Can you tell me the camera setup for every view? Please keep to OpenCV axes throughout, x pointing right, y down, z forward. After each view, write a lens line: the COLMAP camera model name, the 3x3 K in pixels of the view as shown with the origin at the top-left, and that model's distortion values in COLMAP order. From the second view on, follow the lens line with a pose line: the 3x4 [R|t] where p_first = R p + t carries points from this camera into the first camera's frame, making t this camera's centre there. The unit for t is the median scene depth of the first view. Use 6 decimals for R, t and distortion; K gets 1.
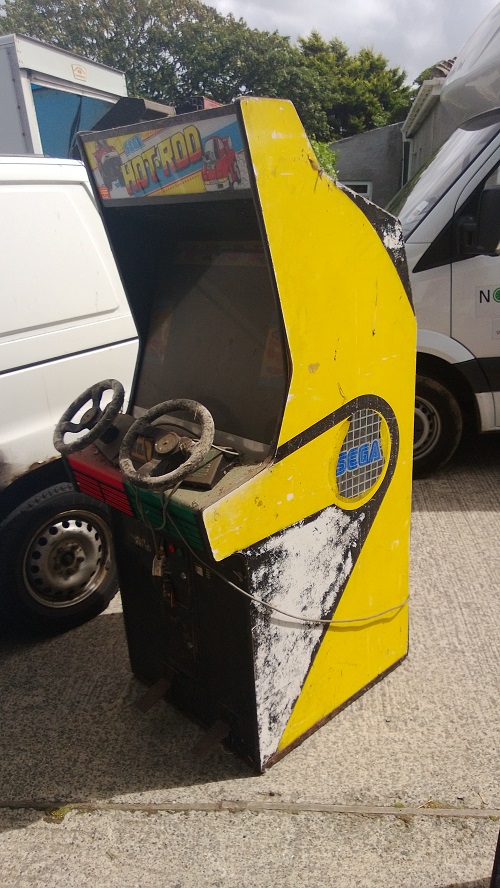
lens RADIAL K [[675.0, 0, 286.3], [0, 675.0, 445.8], [0, 0, 1]] dist [0.017468, -0.060305]
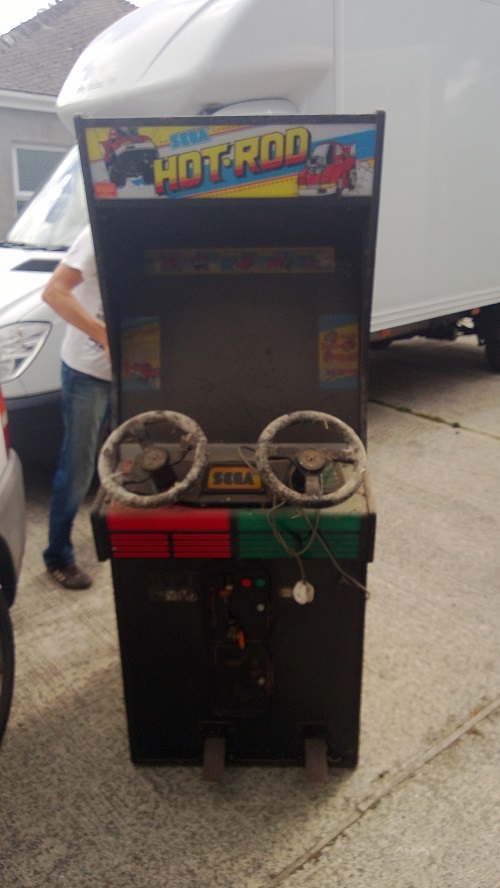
lens RADIAL K [[686.2, 0, 250.0], [0, 686.2, 444.0], [0, 0, 1]] dist [0.001461, -0.057327]
pose [[0.726766, -0.193794, 0.658981, -0.771458], [0.208167, 0.976398, 0.057560, -0.086558], [-0.654583, 0.095345, 0.749954, 0.297327]]
